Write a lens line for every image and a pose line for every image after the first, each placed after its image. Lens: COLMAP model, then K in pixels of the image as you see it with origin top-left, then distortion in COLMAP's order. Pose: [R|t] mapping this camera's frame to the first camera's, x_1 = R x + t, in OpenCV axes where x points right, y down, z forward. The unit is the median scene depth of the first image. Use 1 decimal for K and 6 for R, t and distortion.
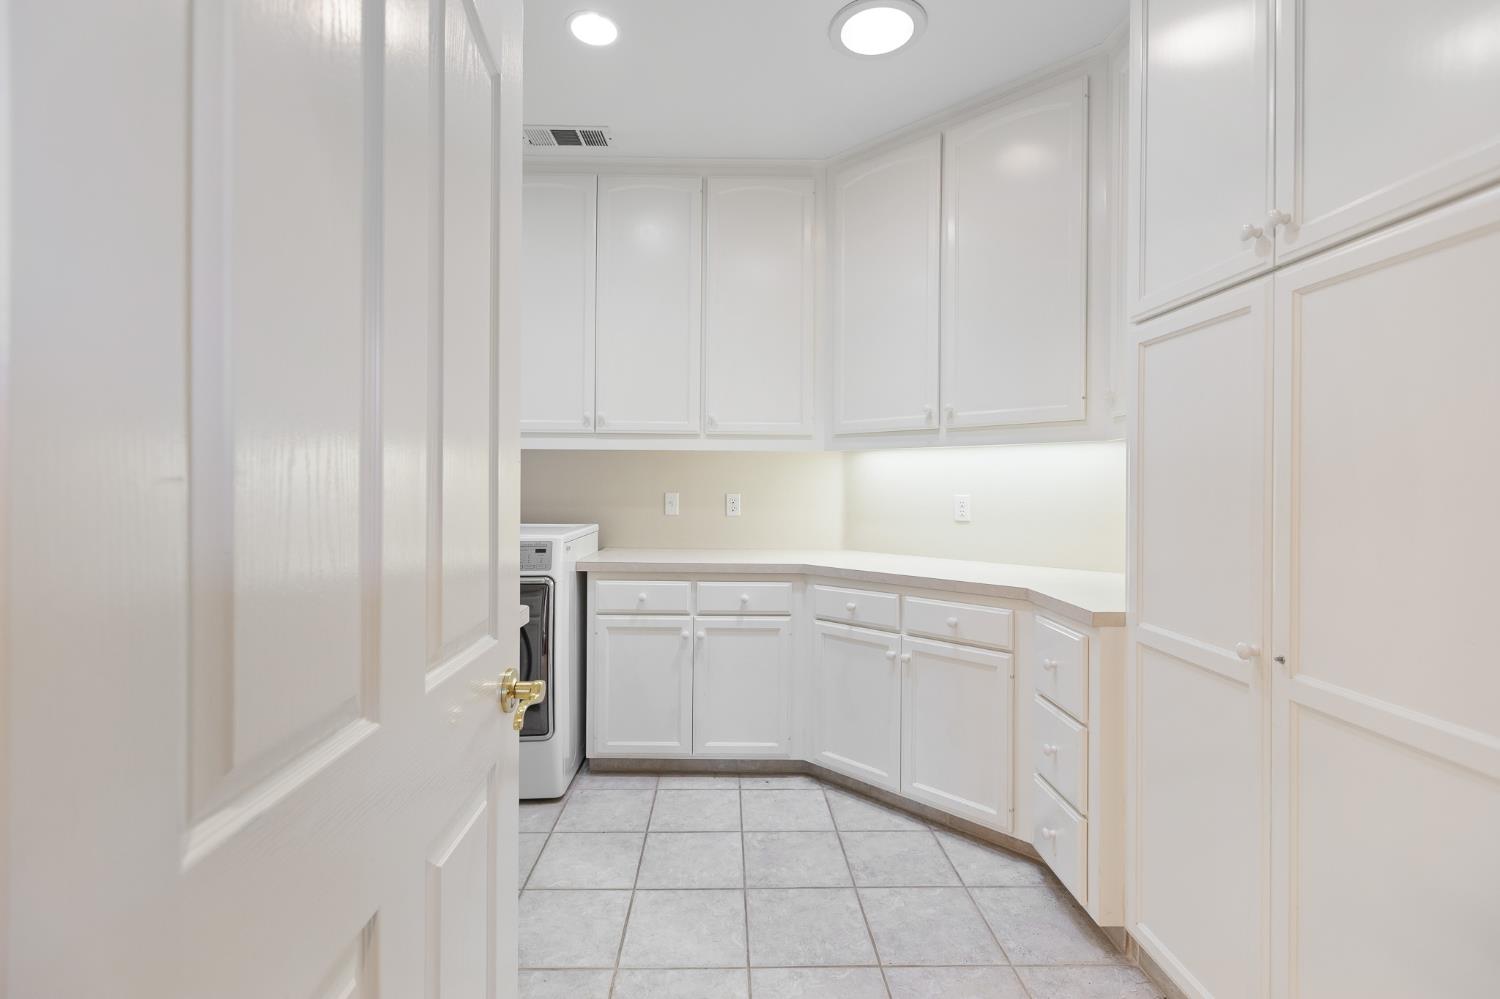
lens RADIAL K [[690.8, 0, 752.4], [0, 690.8, 477.1], [0, 0, 1]] dist [0.002661, 0.000245]
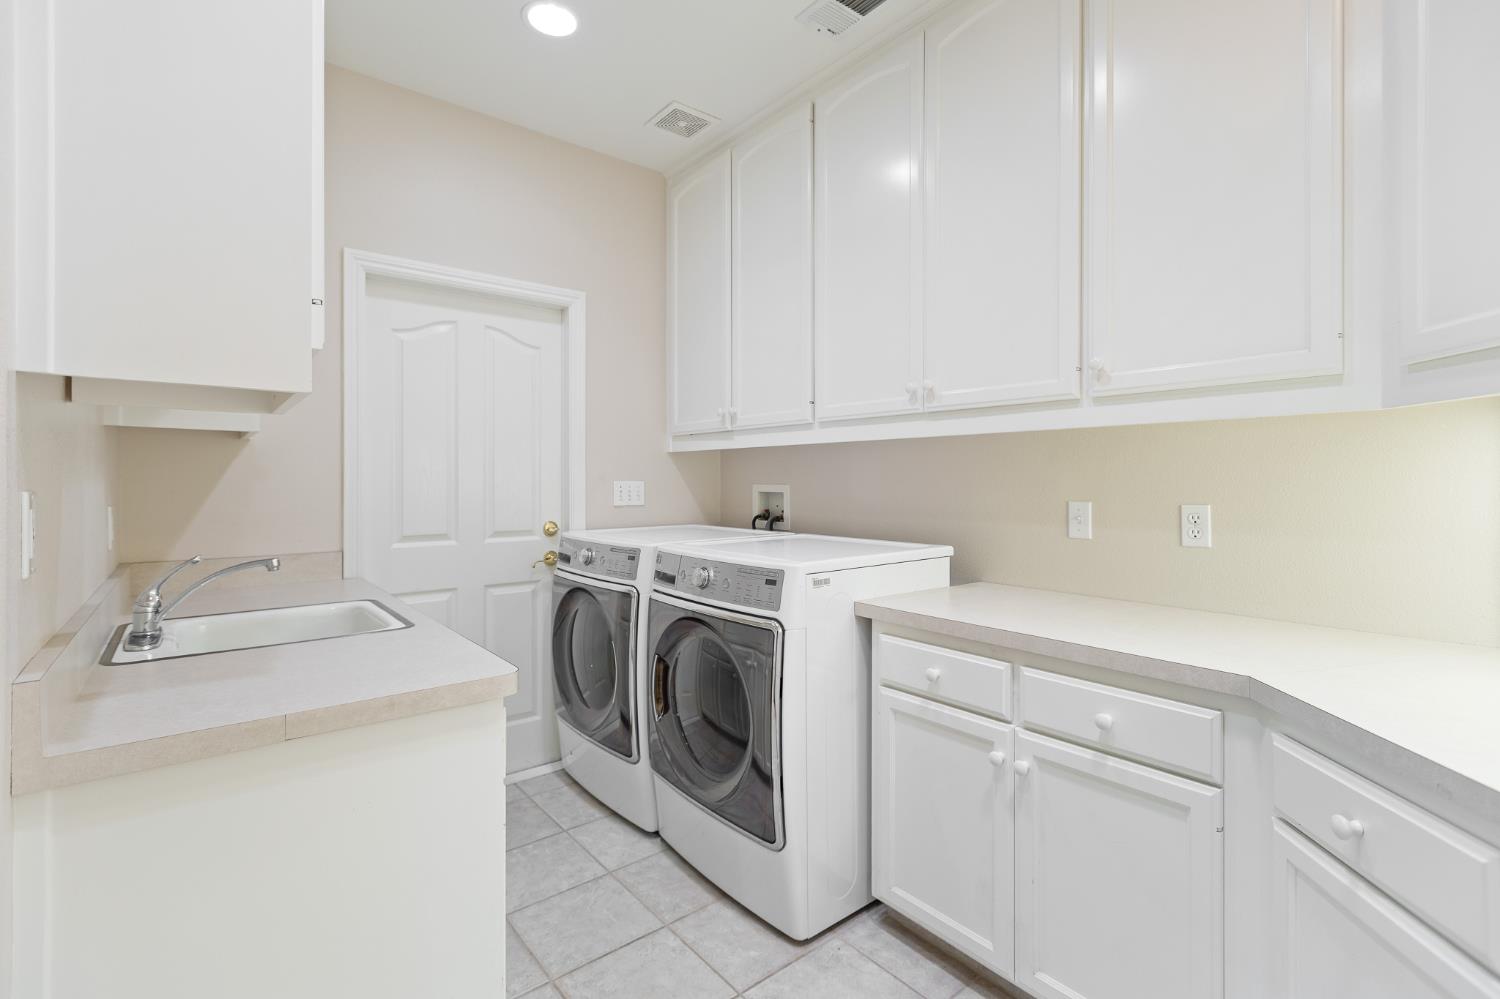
lens RADIAL K [[690.8, 0, 752.4], [0, 690.8, 477.1], [0, 0, 1]] dist [0.002661, 0.000245]
pose [[0.612674, -0.011868, -0.790247, 0.225081], [0.012347, 0.999909, -0.005444, 0.001367], [0.790239, -0.006422, 0.612765, 0.495996]]
